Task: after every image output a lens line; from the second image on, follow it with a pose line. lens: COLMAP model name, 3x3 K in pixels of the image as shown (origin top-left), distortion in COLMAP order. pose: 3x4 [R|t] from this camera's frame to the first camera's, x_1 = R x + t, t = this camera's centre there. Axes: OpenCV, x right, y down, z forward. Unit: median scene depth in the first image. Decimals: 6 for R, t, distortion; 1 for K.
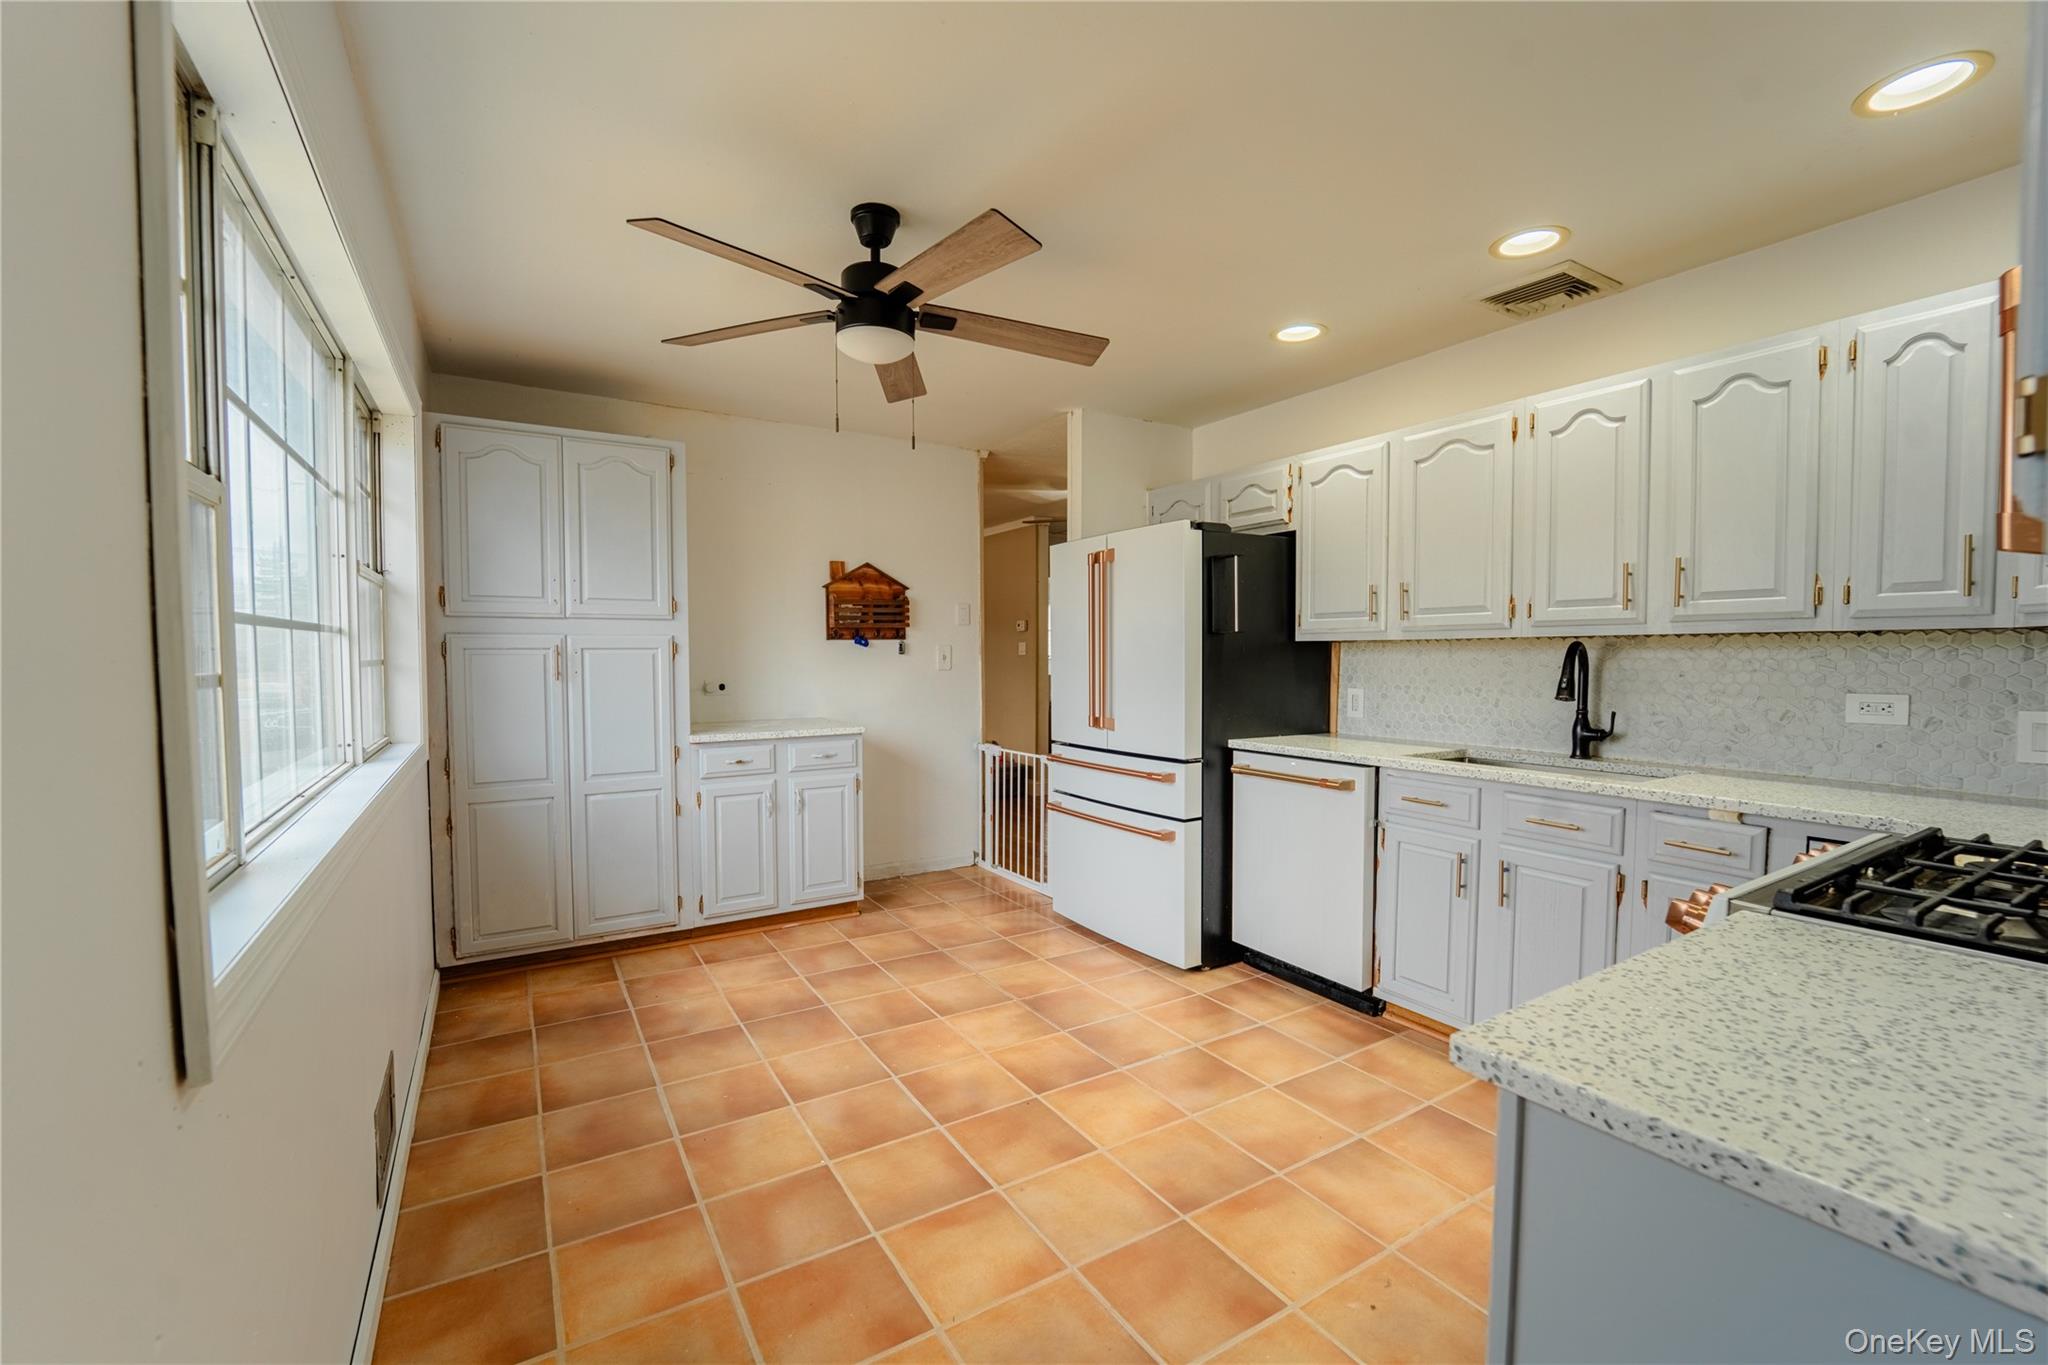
lens RADIAL K [[855.7, 0, 1013.4], [0, 855.7, 685.7], [0, 0, 1]] dist [-0.003317, -0.000213]
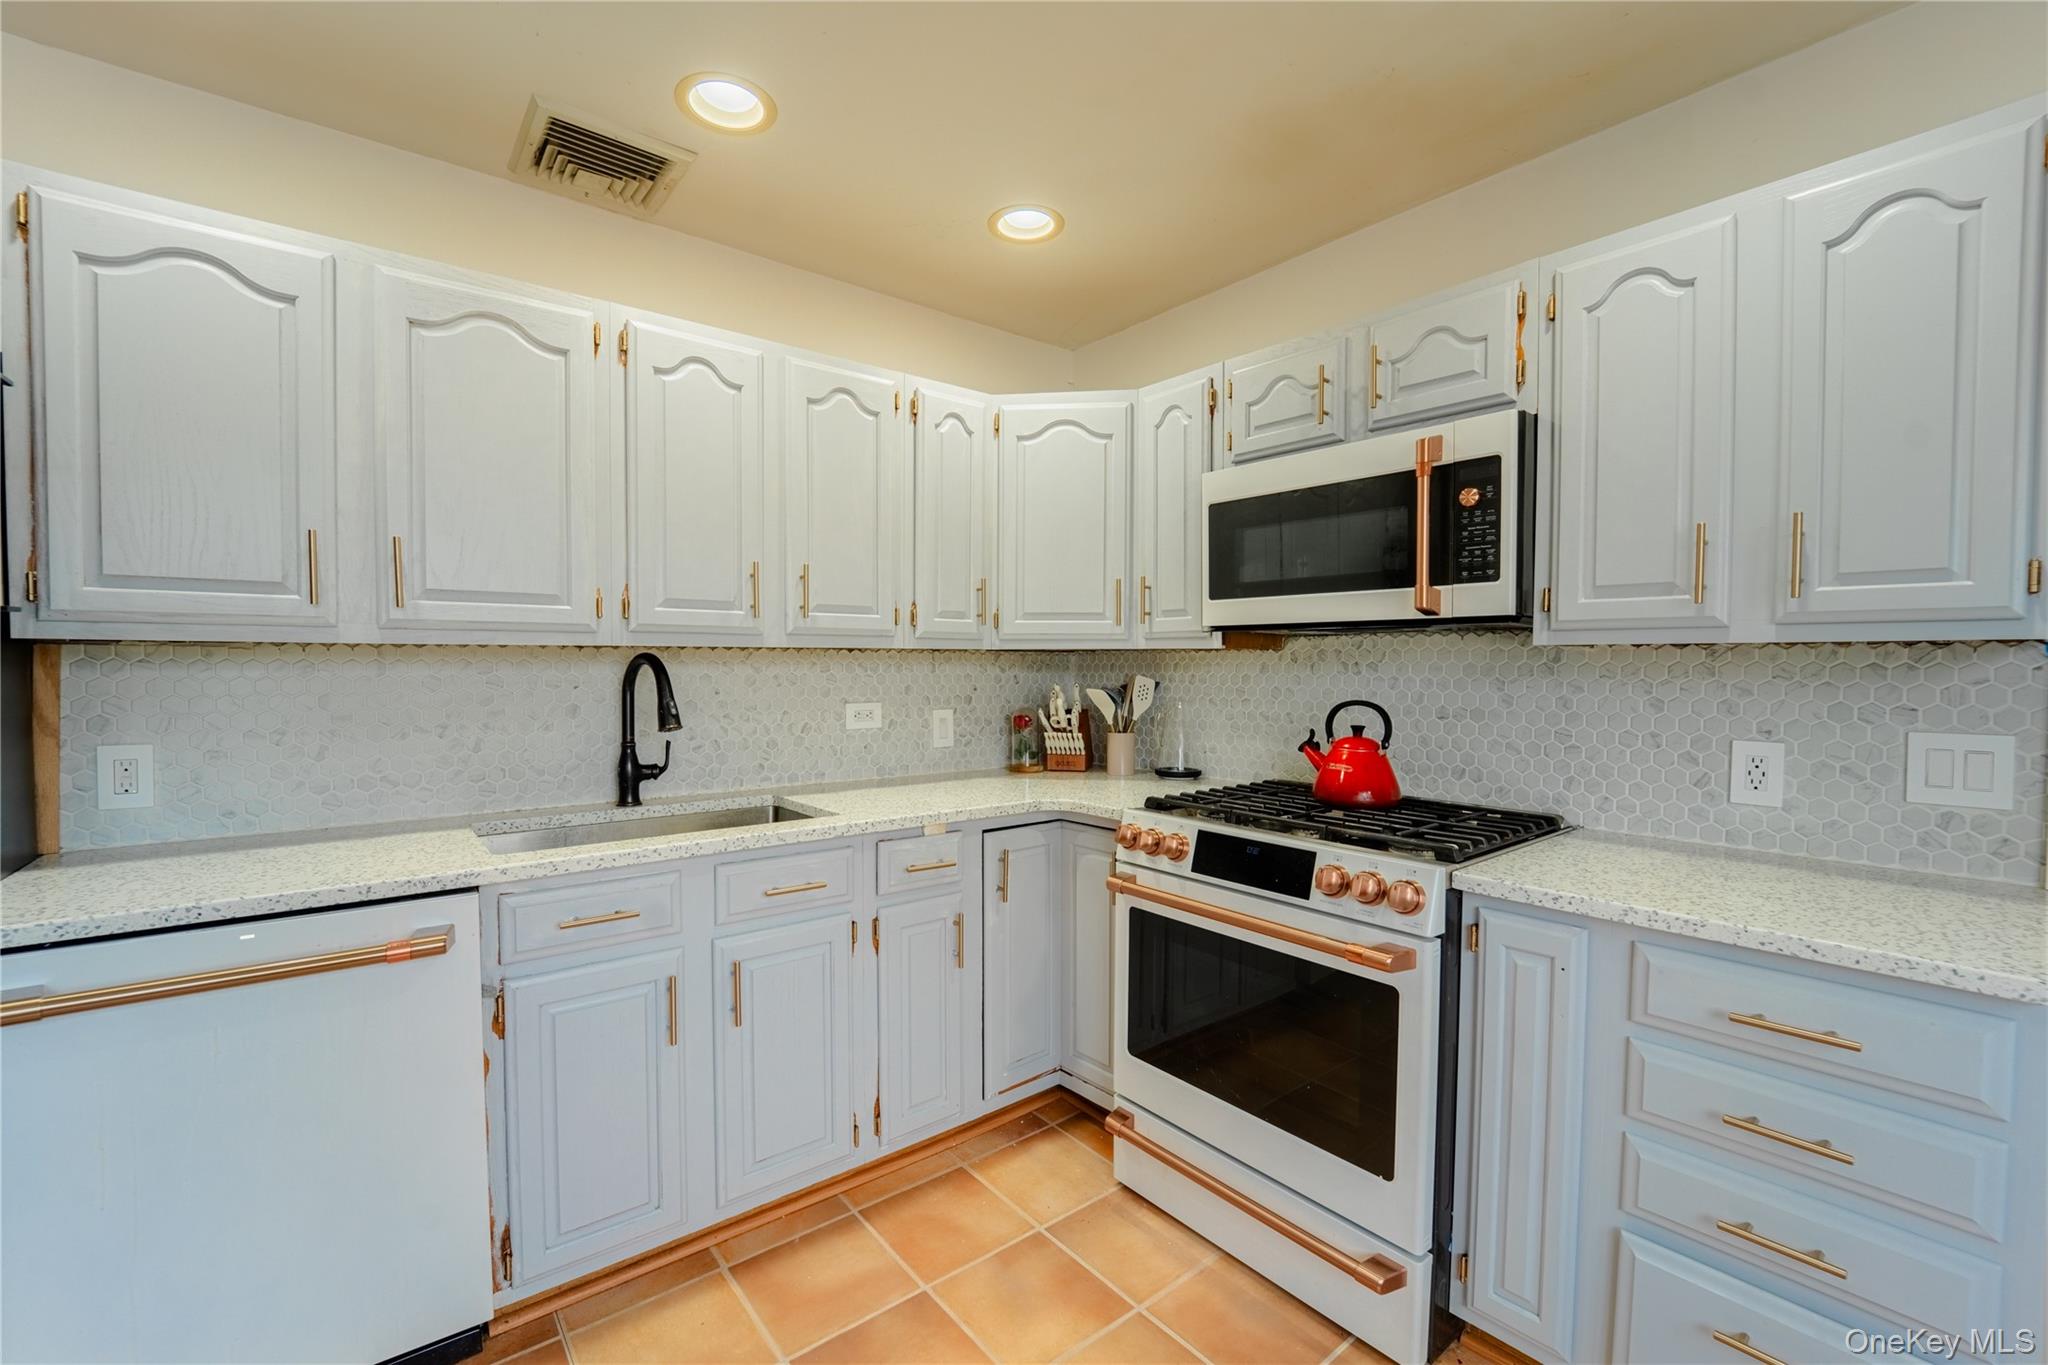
lens RADIAL K [[855.7, 0, 1013.4], [0, 855.7, 685.7], [0, 0, 1]] dist [-0.003317, -0.000213]
pose [[-0.113975, -0.024627, 0.993178, -0.136775], [0.035737, 0.998944, 0.028871, -0.032577], [-0.992841, 0.038784, -0.112975, 0.756265]]
